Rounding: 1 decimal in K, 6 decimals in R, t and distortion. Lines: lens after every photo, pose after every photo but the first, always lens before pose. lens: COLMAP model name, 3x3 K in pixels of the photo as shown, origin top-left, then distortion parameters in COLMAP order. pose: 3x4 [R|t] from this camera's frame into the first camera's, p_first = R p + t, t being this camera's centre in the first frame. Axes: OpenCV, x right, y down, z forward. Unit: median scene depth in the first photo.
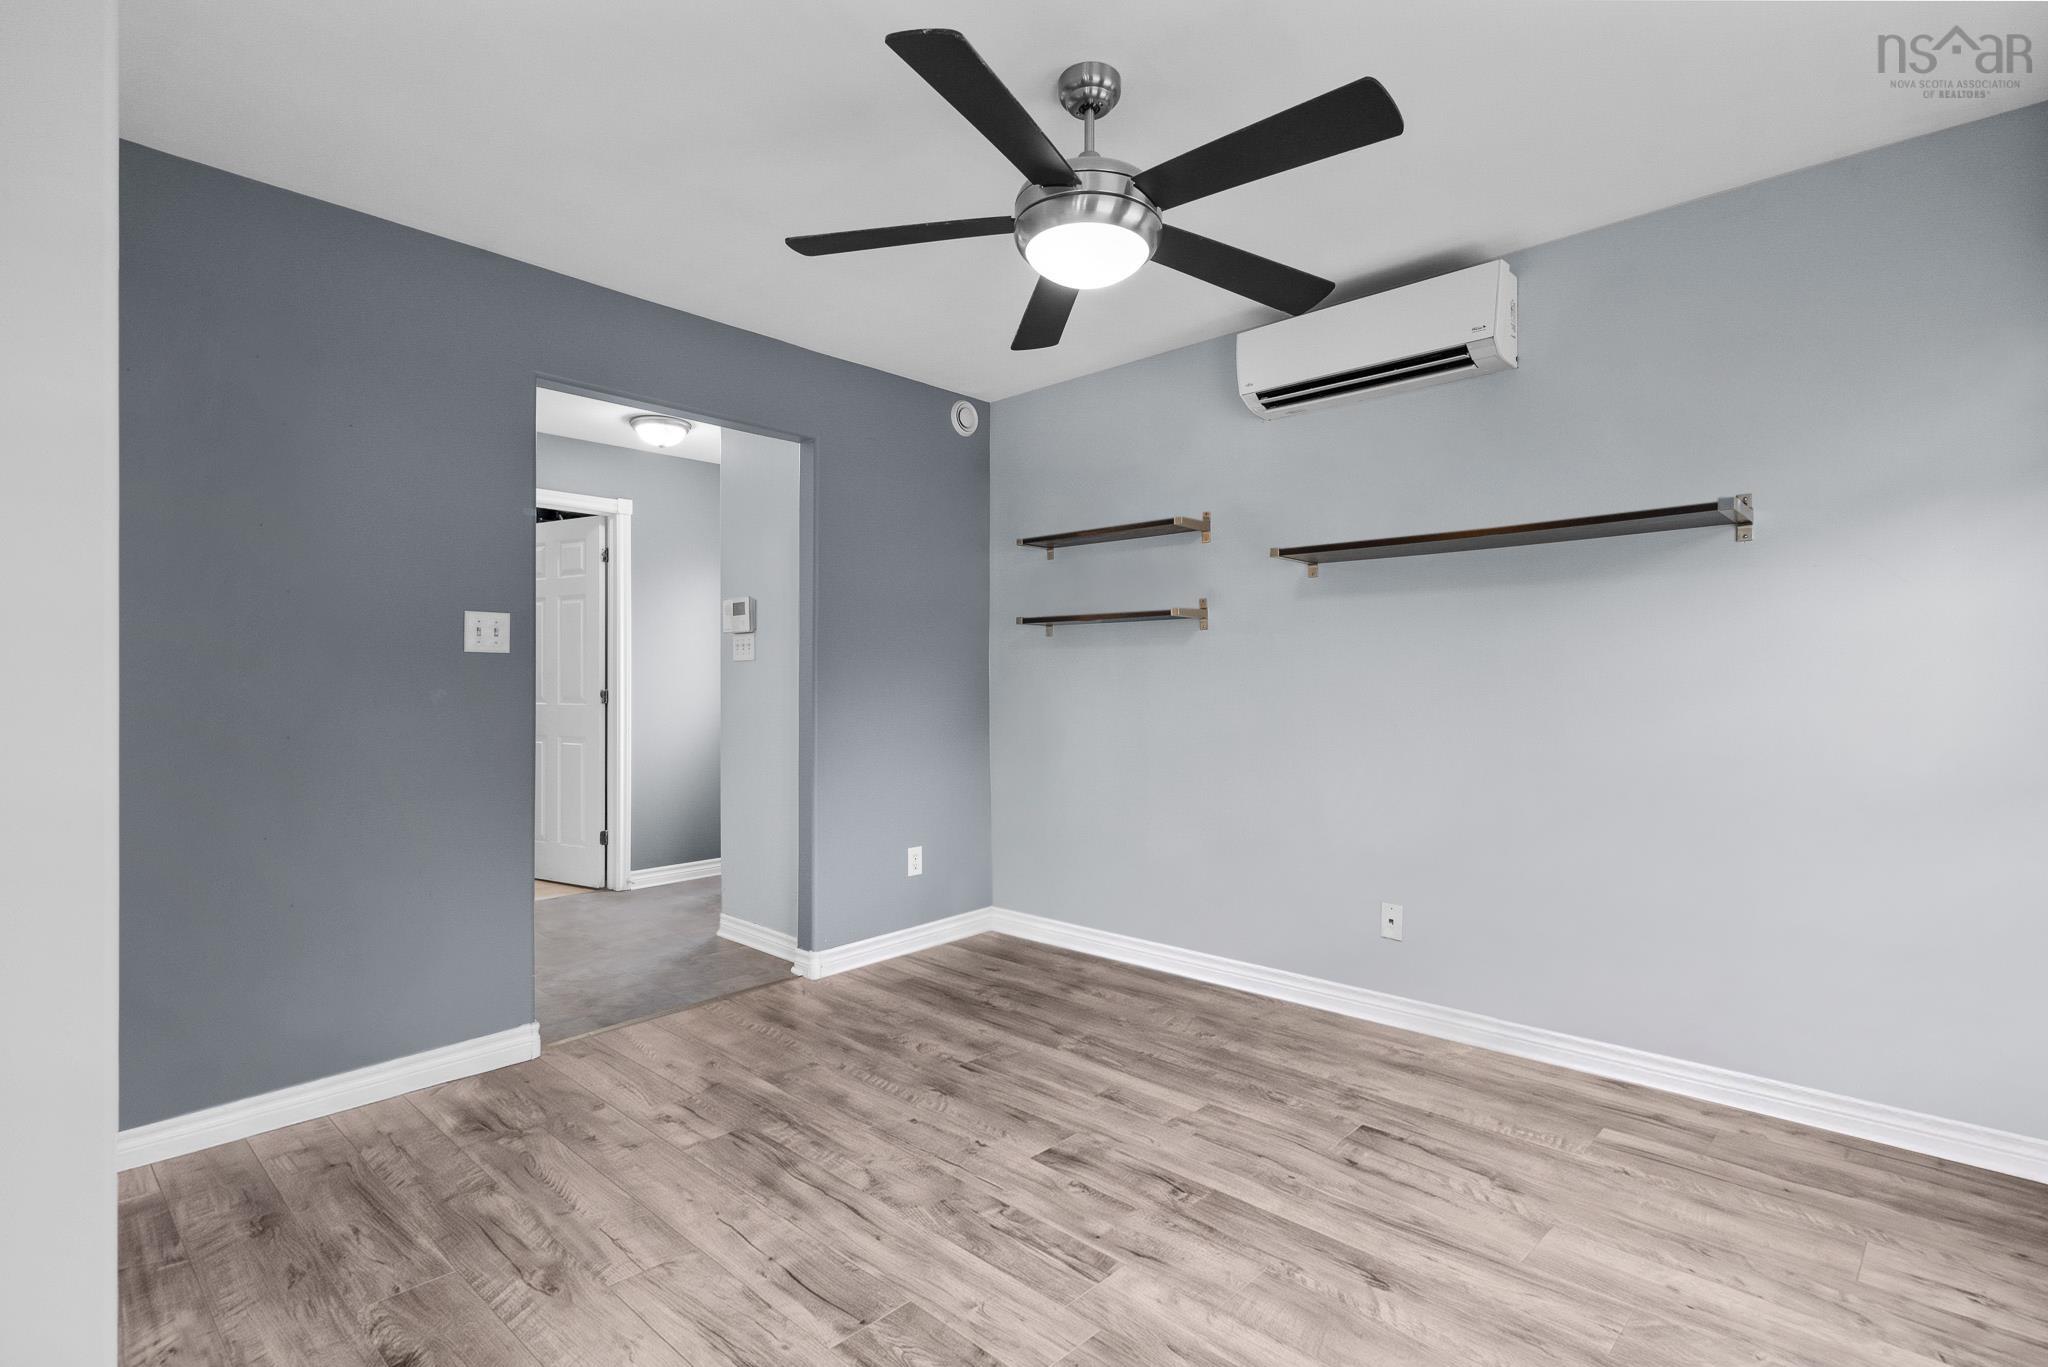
lens RADIAL K [[930.4, 0, 1025.4], [0, 930.4, 680.3], [0, 0, 1]] dist [-0.000278, -0.002773]
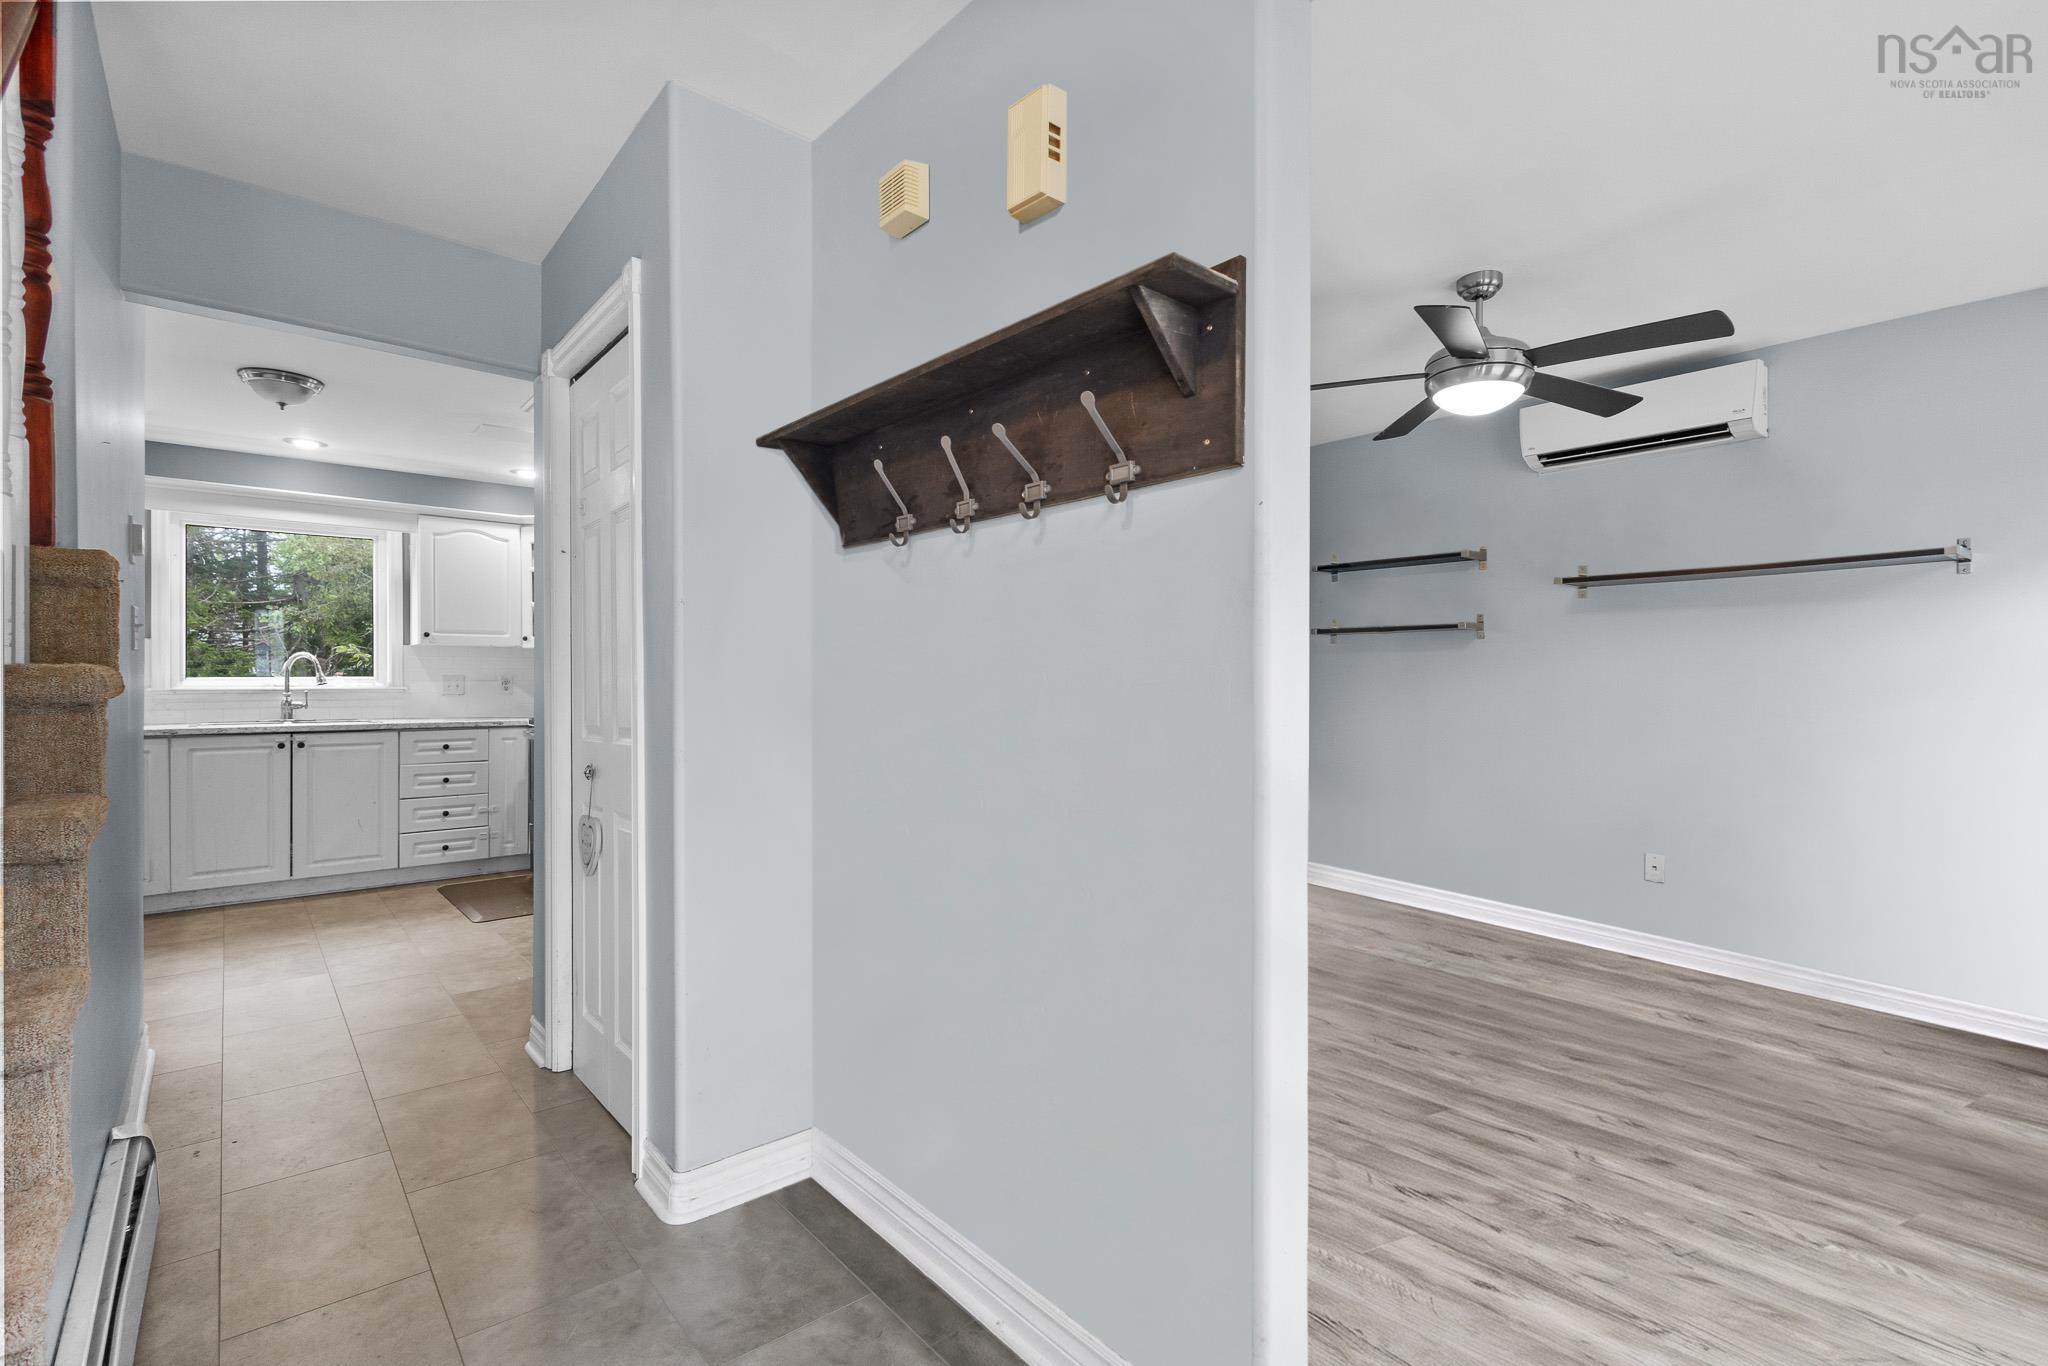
lens RADIAL K [[930.4, 0, 1023.1], [0, 930.4, 684.2], [0, 0, 1]] dist [-0.000278, -0.002773]
pose [[0.991636, 0.001907, -0.129054, -0.335124], [-0.001266, 0.999986, 0.005049, 0.001167], [0.129062, -0.004843, 0.991625, -0.421174]]
